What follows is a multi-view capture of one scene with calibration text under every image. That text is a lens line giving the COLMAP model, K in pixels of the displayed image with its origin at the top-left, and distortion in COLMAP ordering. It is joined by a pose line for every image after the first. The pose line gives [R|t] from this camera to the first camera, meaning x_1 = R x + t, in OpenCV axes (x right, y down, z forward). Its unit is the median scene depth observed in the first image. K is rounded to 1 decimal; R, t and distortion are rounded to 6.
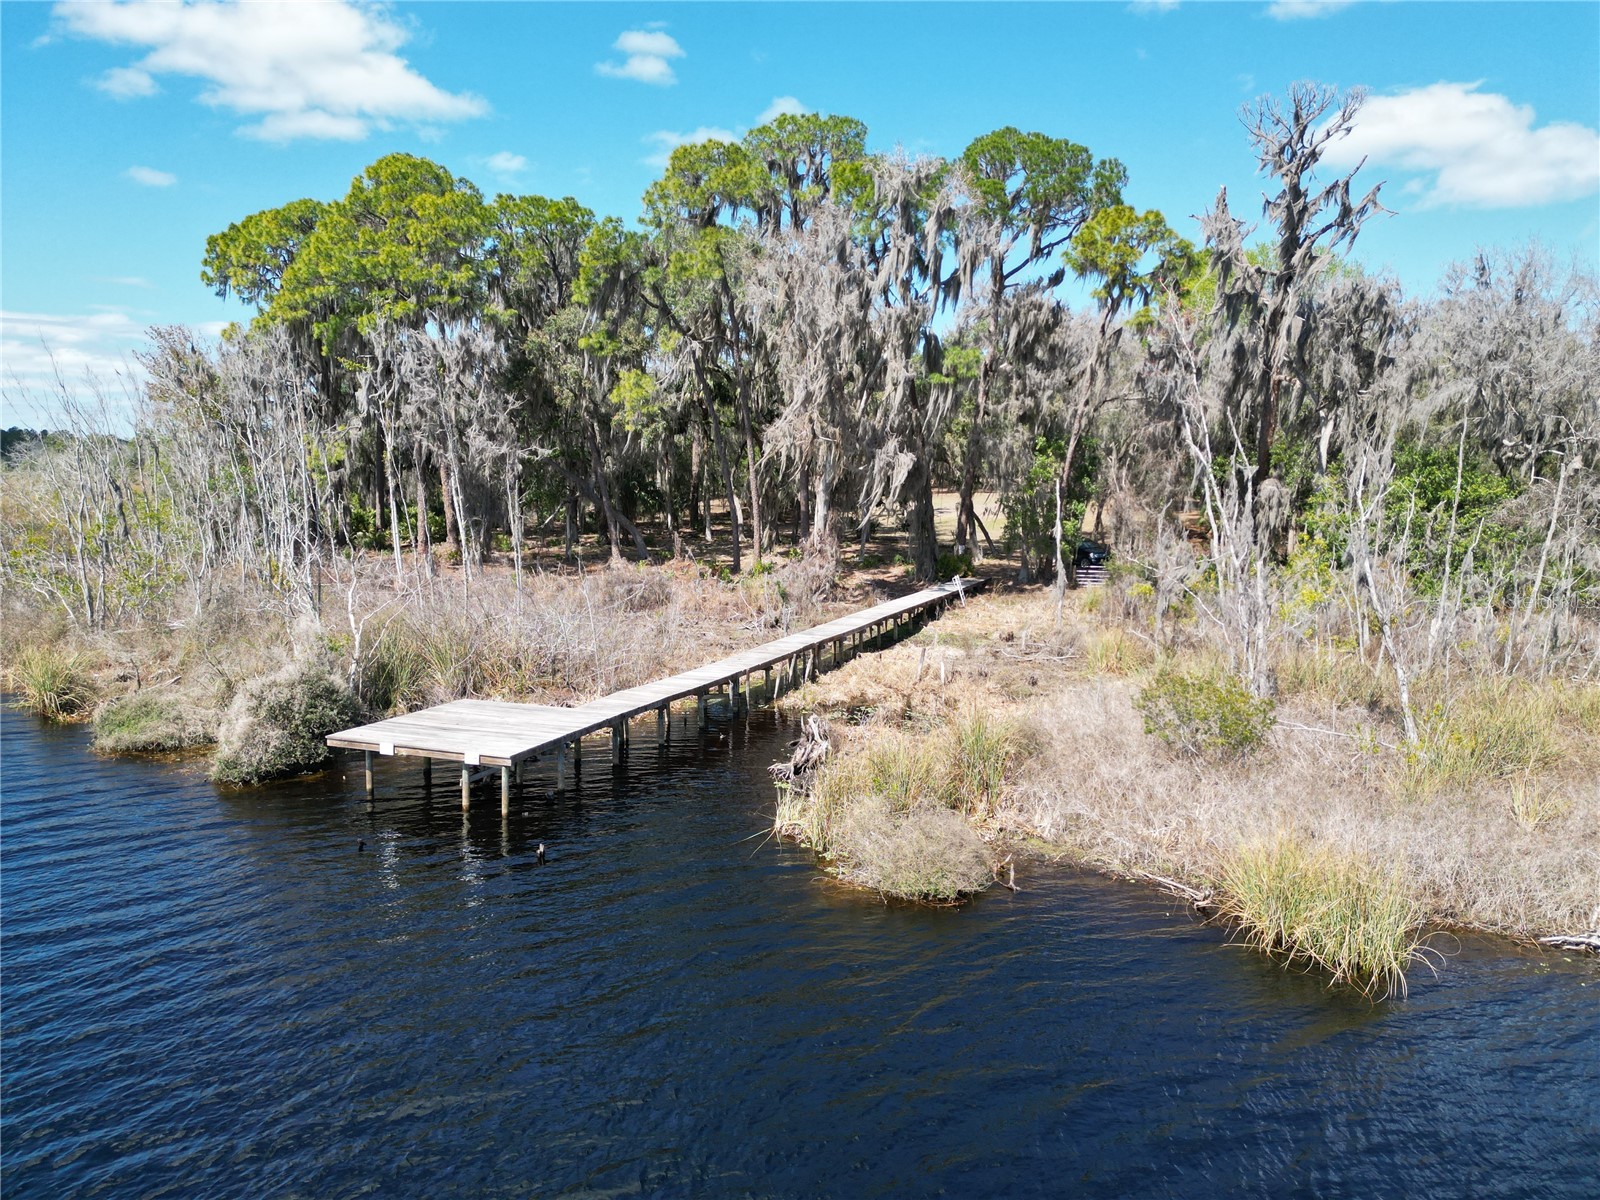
lens RADIAL K [[1113.4, 0, 801.2], [0, 1113.4, 599.7], [0, 0, 1]] dist [0.053047, -0.041168]
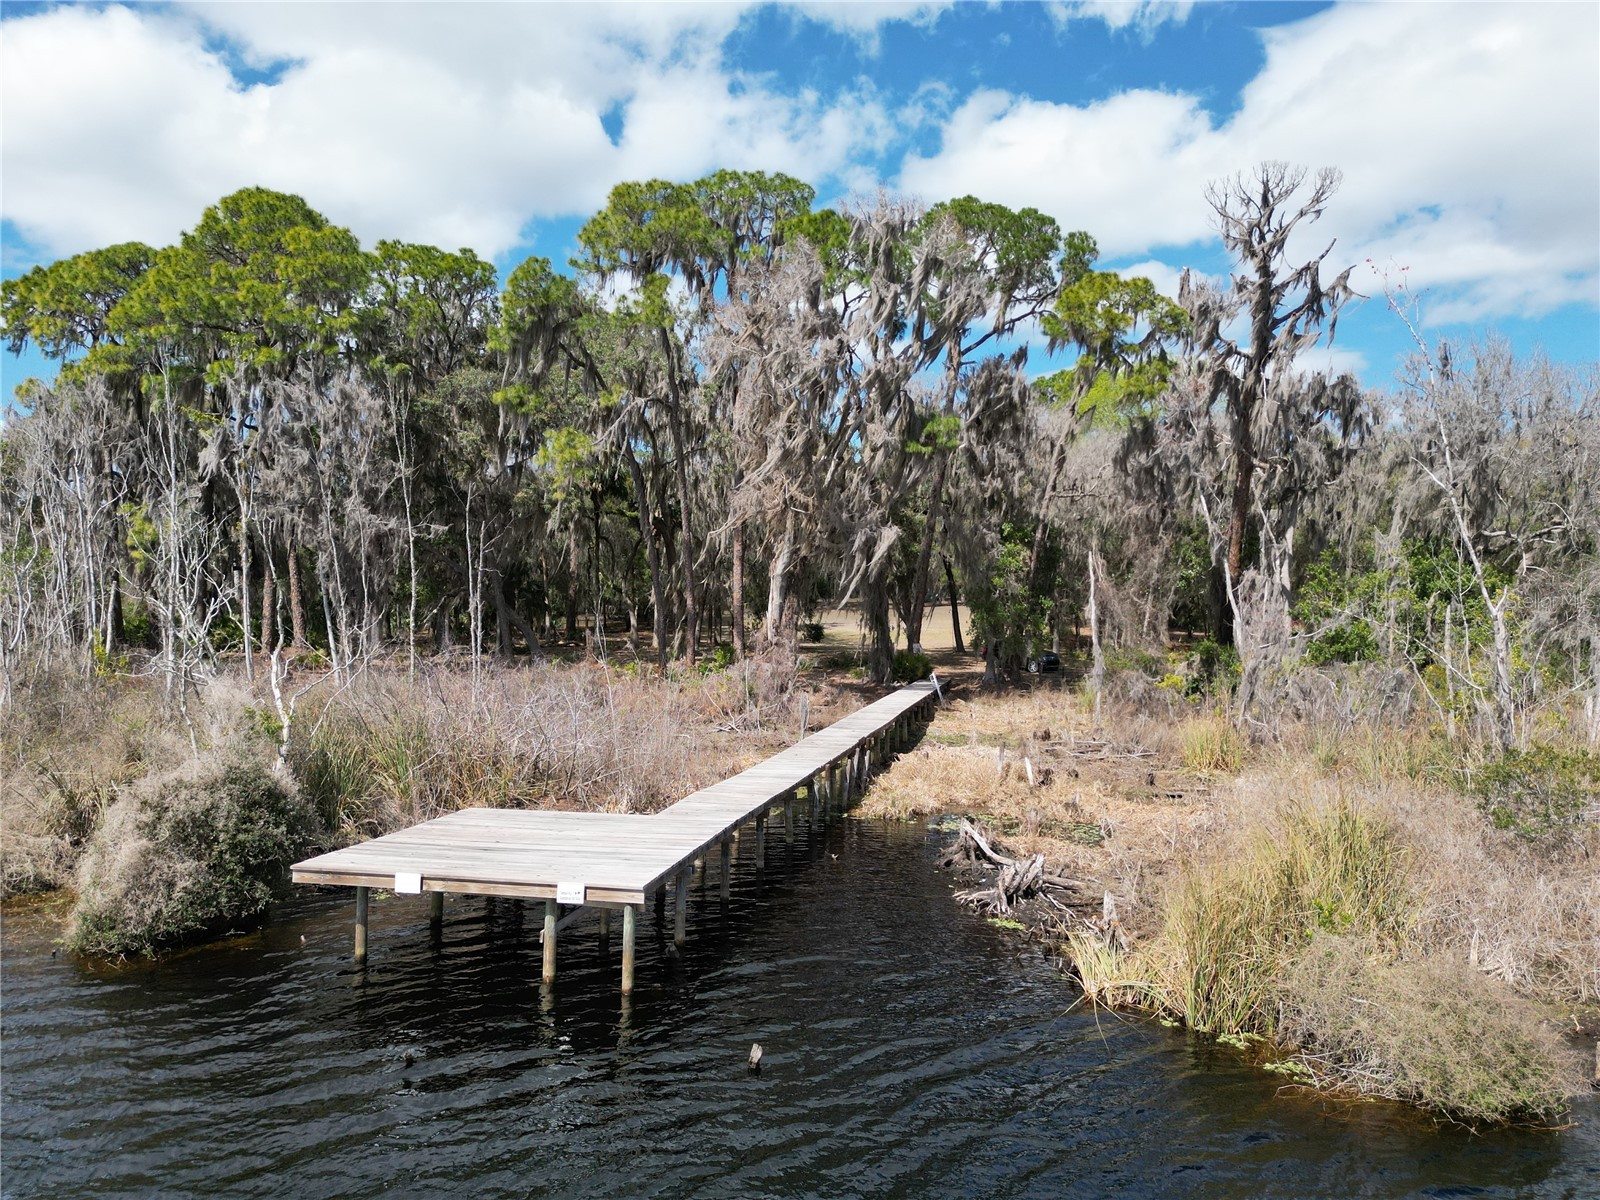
lens RADIAL K [[1113.4, 0, 791.0], [0, 1113.4, 604.1], [0, 0, 1]] dist [0.053047, -0.041168]
pose [[0.987362, 0.006730, 0.158335, -0.114588], [0.011583, 0.993361, -0.114456, 0.024630], [-0.158055, 0.114843, 0.980729, 0.161706]]
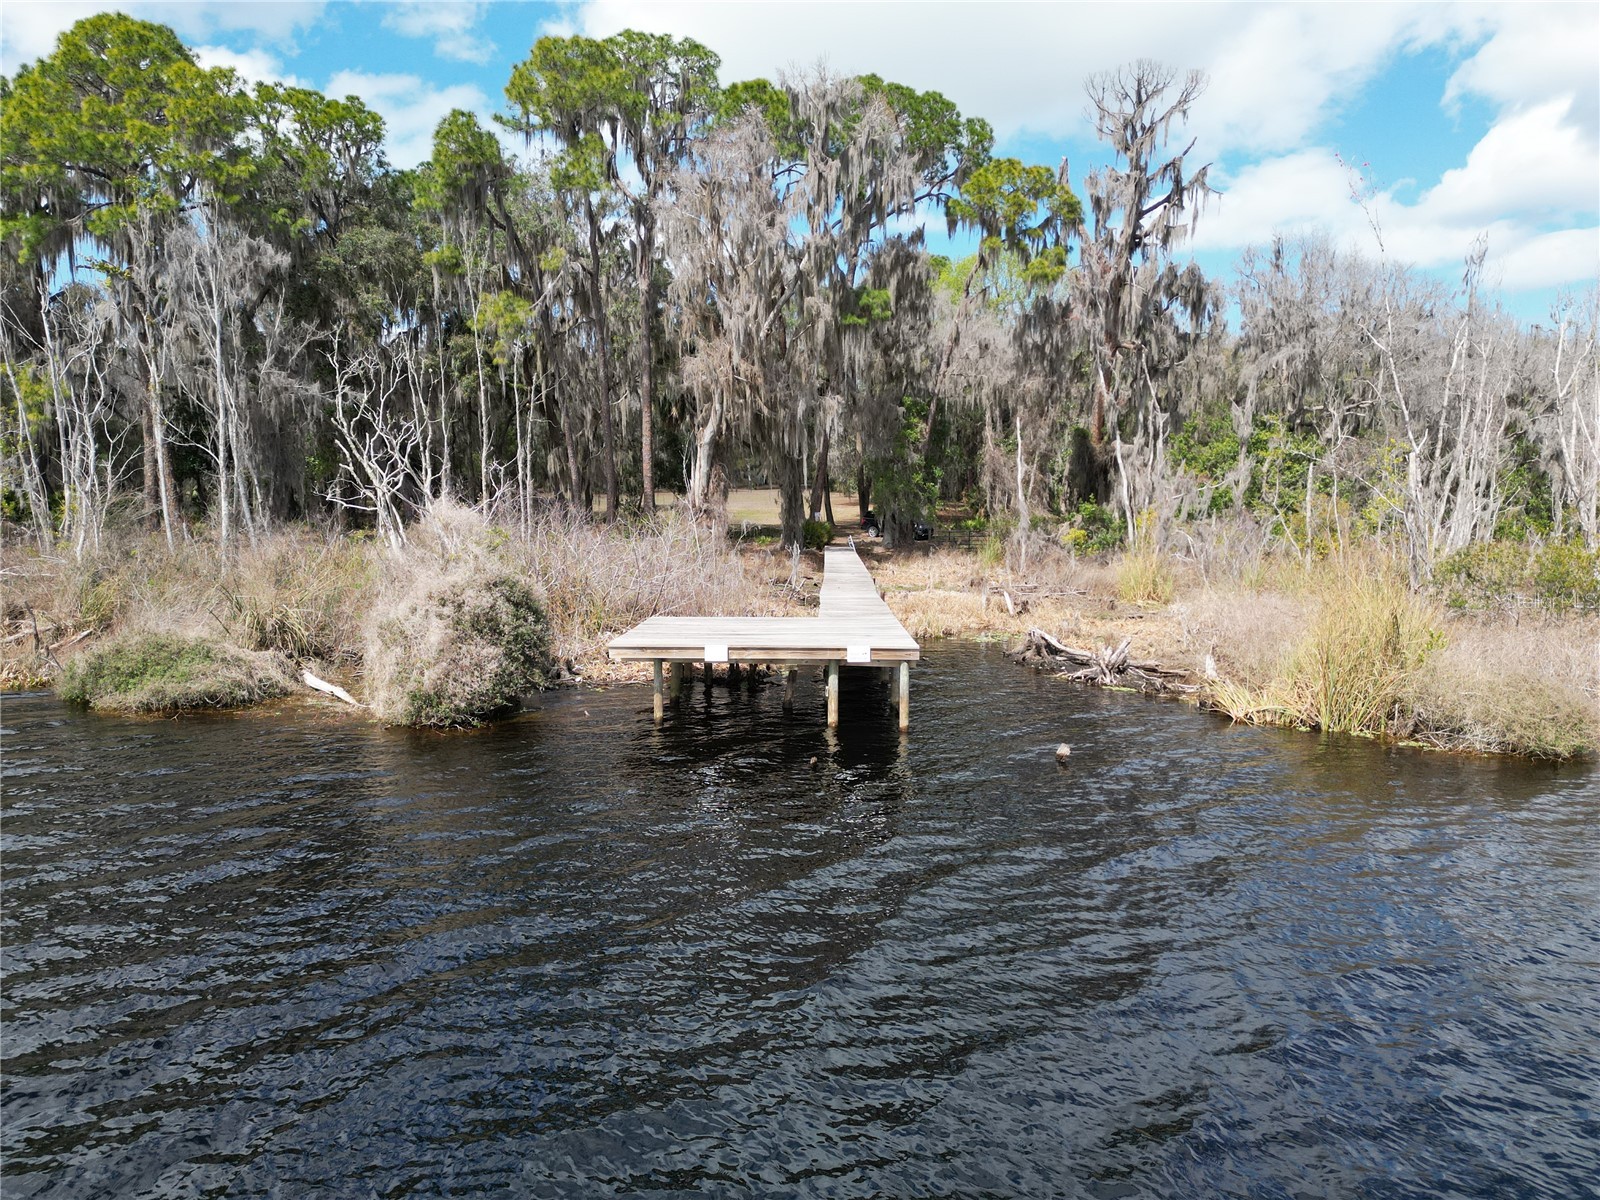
lens RADIAL K [[1113.4, 0, 789.6], [0, 1113.4, 603.5], [0, 0, 1]] dist [0.053047, -0.041168]
pose [[0.939973, -0.031570, 0.339786, -0.243291], [0.038424, 0.999171, -0.013461, 0.048830], [-0.339080, 0.025709, 0.940406, 0.139603]]
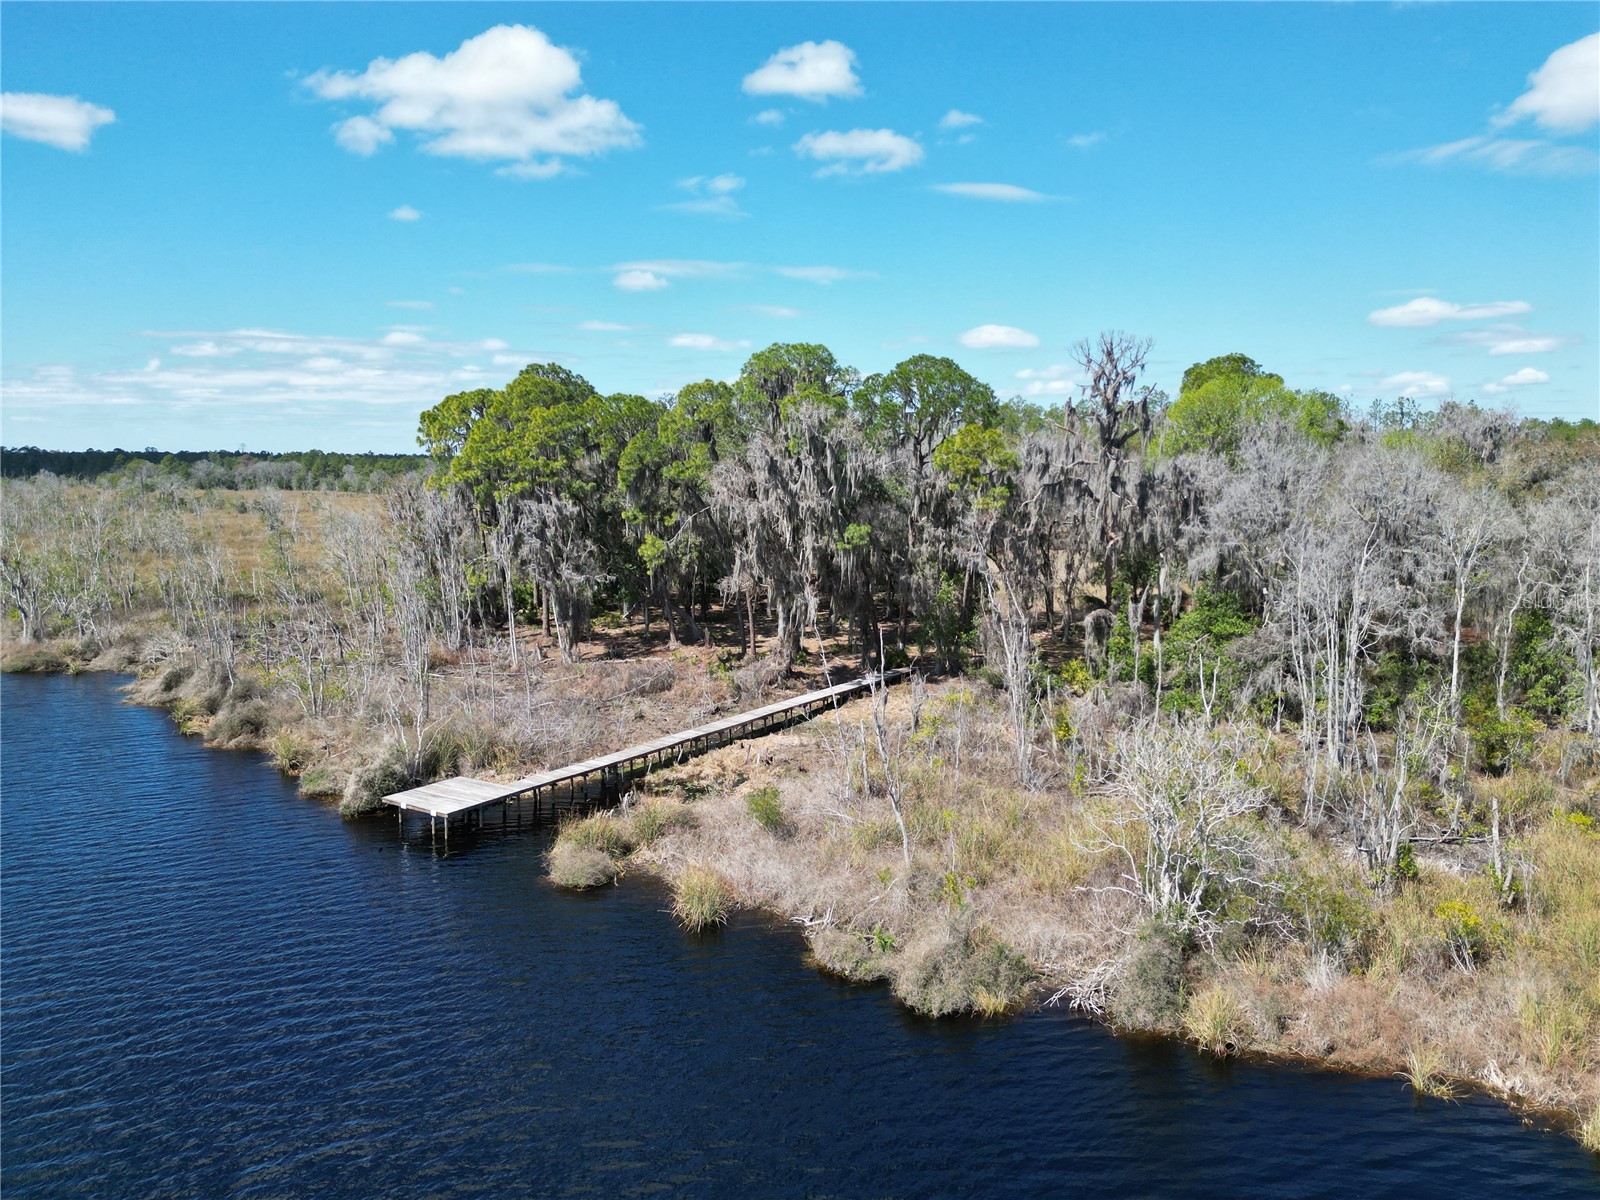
lens RADIAL K [[1113.4, 0, 815.0], [0, 1113.4, 599.5], [0, 0, 1]] dist [0.053047, -0.041168]
pose [[0.977908, 0.016140, -0.208412, 0.387010], [-0.014896, 0.999861, 0.007537, -0.133101], [0.208505, -0.004266, 0.978012, -0.441035]]
